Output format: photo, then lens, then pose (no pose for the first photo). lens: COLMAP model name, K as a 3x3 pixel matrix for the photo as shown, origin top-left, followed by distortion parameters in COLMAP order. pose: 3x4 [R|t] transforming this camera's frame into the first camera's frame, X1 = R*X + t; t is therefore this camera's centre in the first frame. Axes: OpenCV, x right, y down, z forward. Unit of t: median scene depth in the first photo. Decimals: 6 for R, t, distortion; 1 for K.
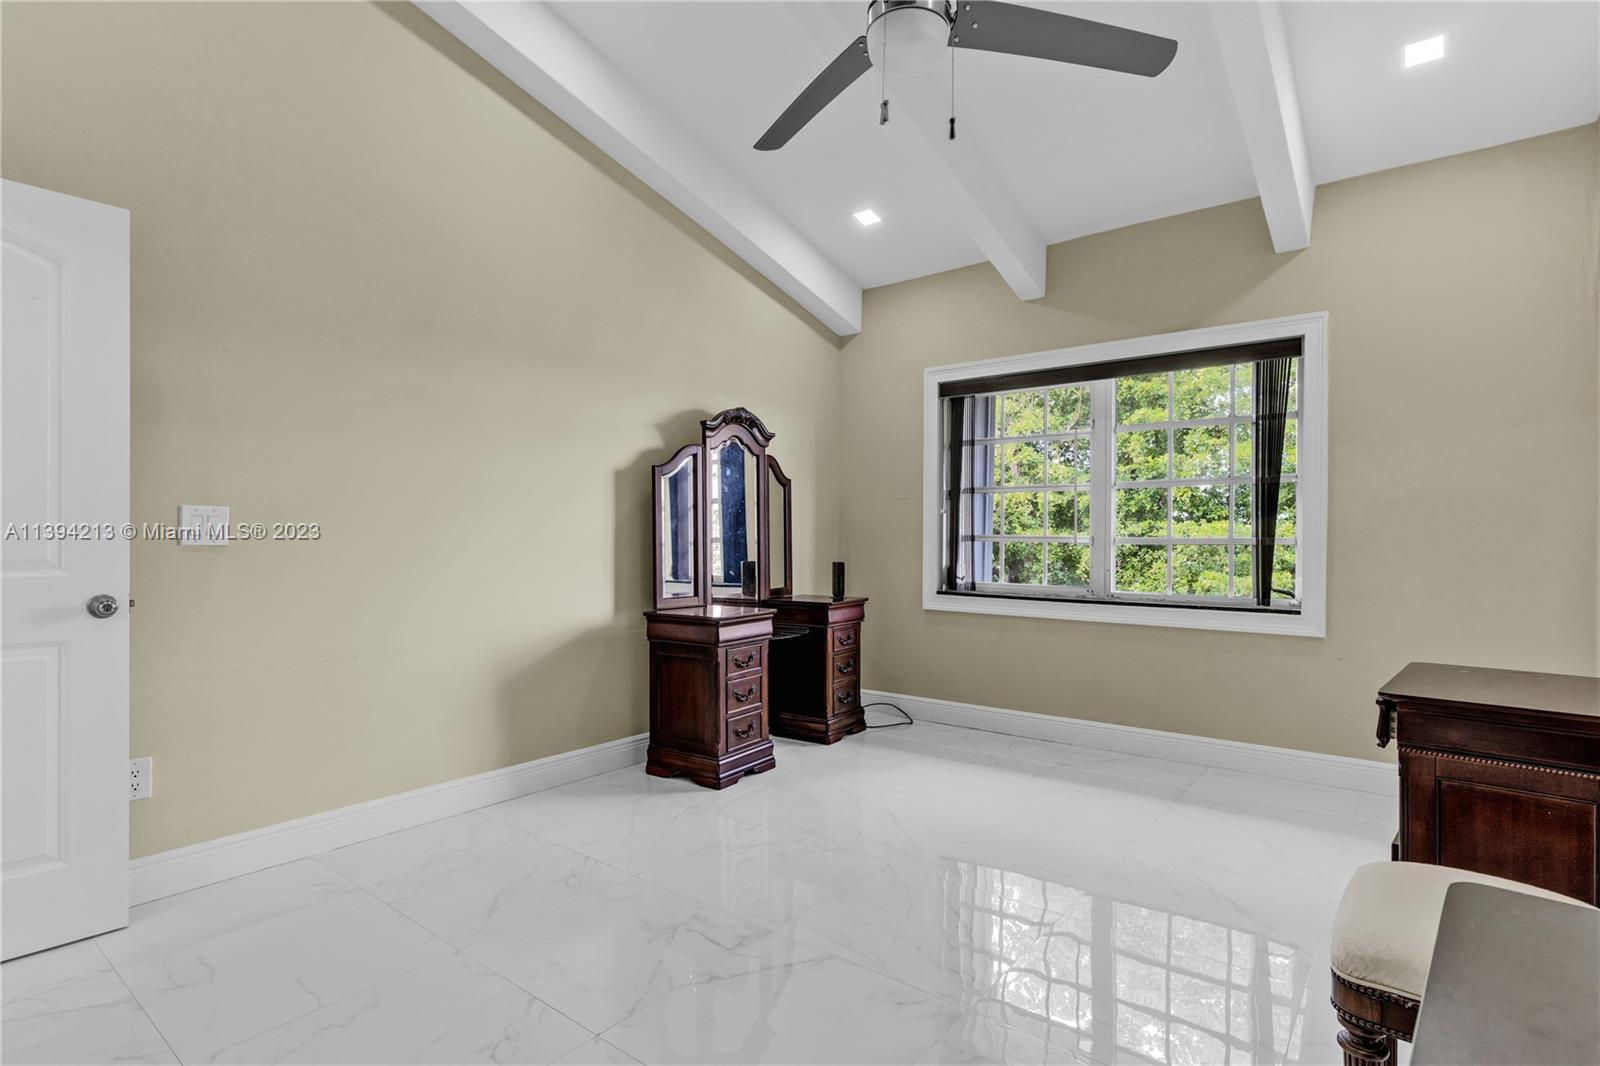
lens RADIAL K [[783.0, 0, 803.6], [0, 783.0, 543.8], [0, 0, 1]] dist [0.000369, 0.000249]
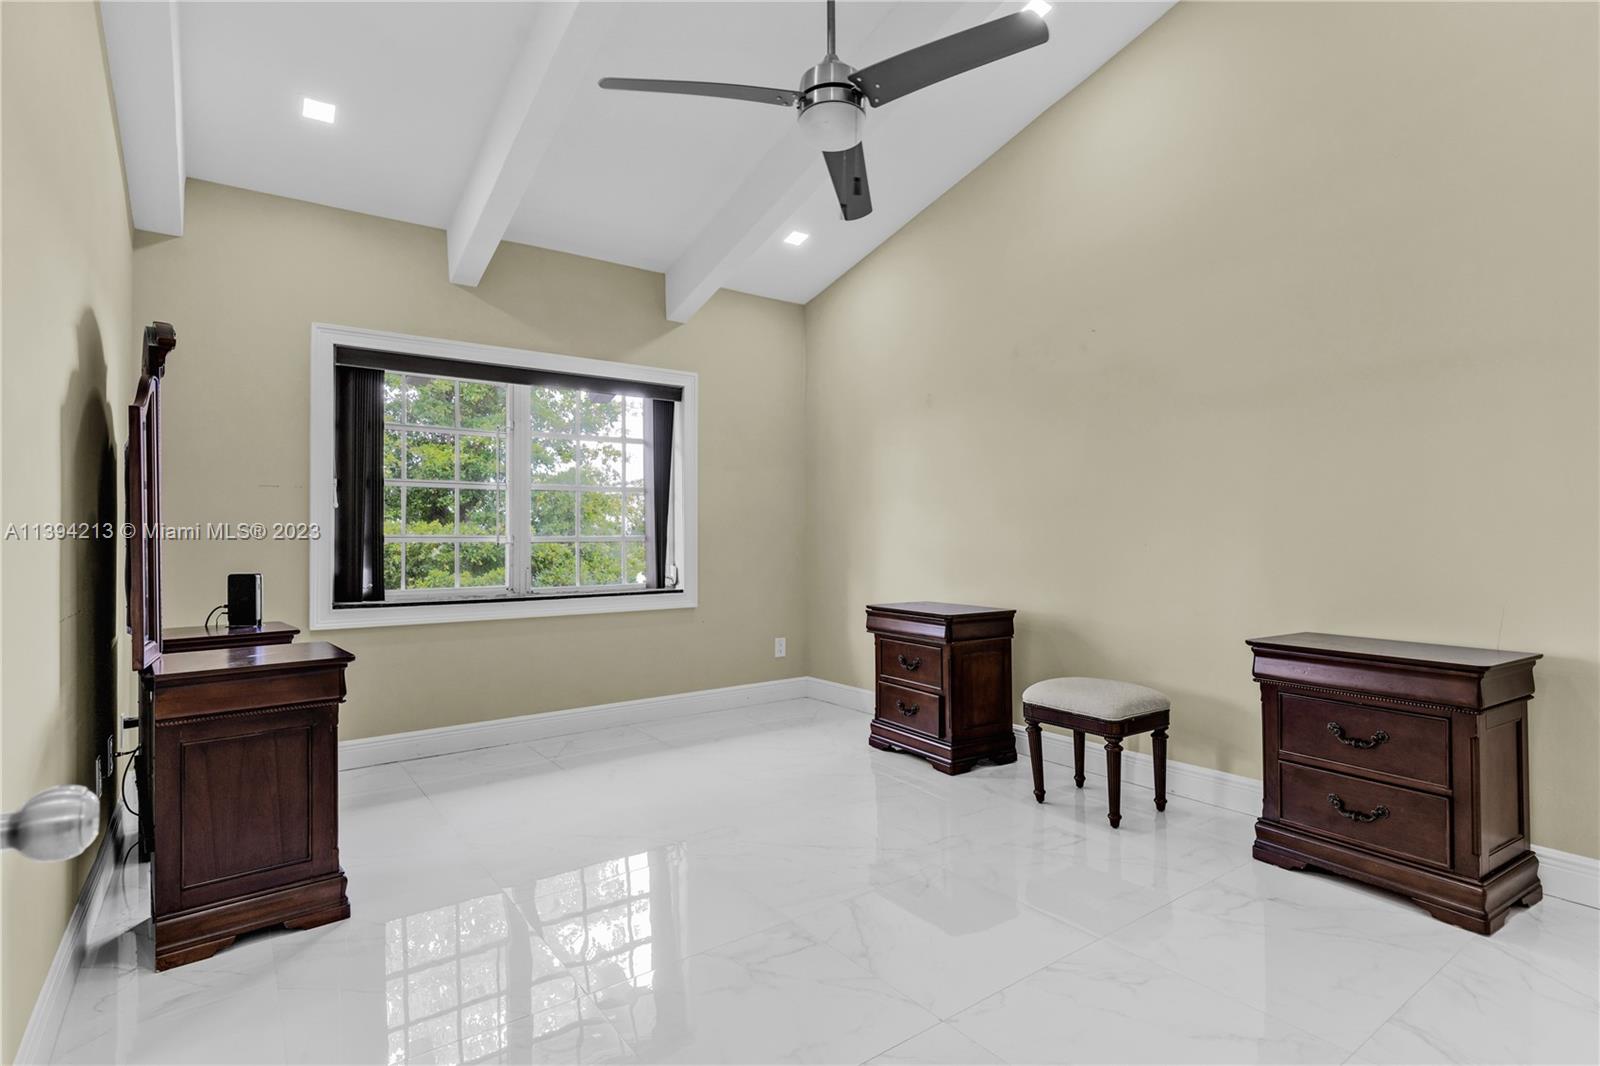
lens RADIAL K [[802.8, 0, 798.1], [0, 802.8, 535.7], [0, 0, 1]] dist [-0.003032, -0.000288]
pose [[0.270518, -0.004889, 0.962703, -0.603244], [0.016190, 0.999869, 0.000528, -0.004286], [-0.962579, 0.015443, 0.270561, 0.406059]]
